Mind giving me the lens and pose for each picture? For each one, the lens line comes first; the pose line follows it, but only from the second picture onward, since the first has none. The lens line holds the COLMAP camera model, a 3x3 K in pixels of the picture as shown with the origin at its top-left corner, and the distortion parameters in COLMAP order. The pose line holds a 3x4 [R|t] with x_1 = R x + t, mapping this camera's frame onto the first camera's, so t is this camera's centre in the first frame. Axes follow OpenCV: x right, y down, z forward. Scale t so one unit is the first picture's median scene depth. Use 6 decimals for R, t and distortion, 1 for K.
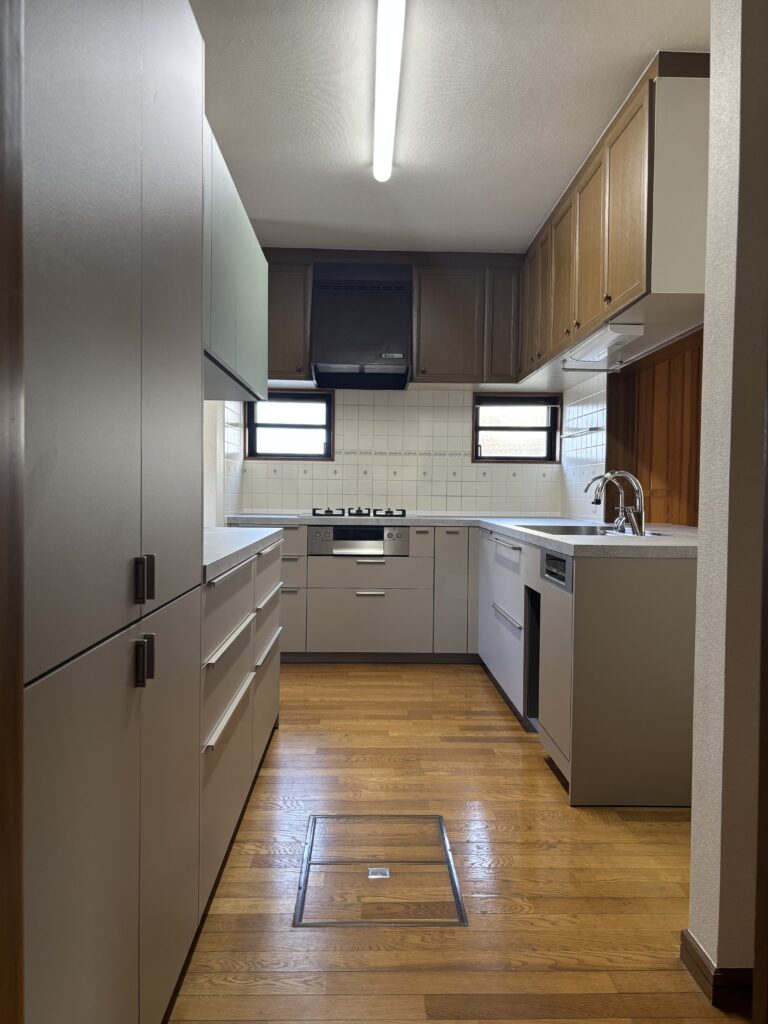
lens RADIAL K [[768.9, 0, 382.6], [0, 768.9, 511.1], [0, 0, 1]] dist [0.032351, -0.039117]
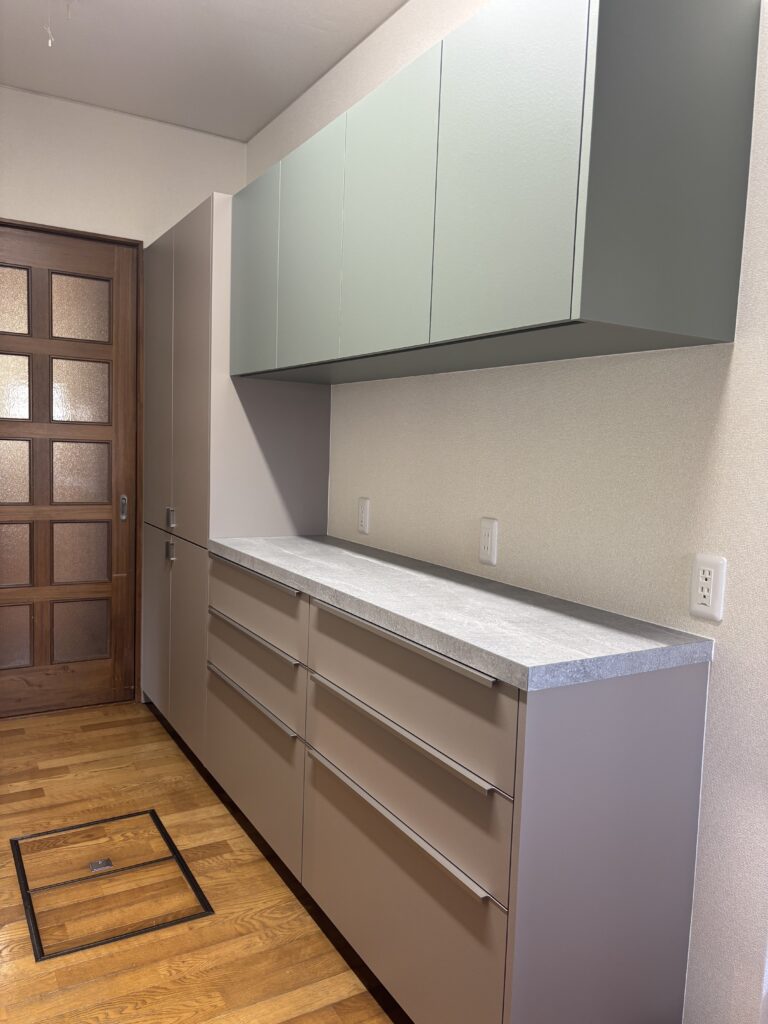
lens RADIAL K [[768.9, 0, 386.5], [0, 768.9, 510.6], [0, 0, 1]] dist [0.032351, -0.039117]
pose [[-0.870189, -0.004674, -0.492697, 0.187417], [-0.061077, 0.993266, 0.098450, -0.136712], [0.488919, 0.115763, -0.864614, 2.170323]]
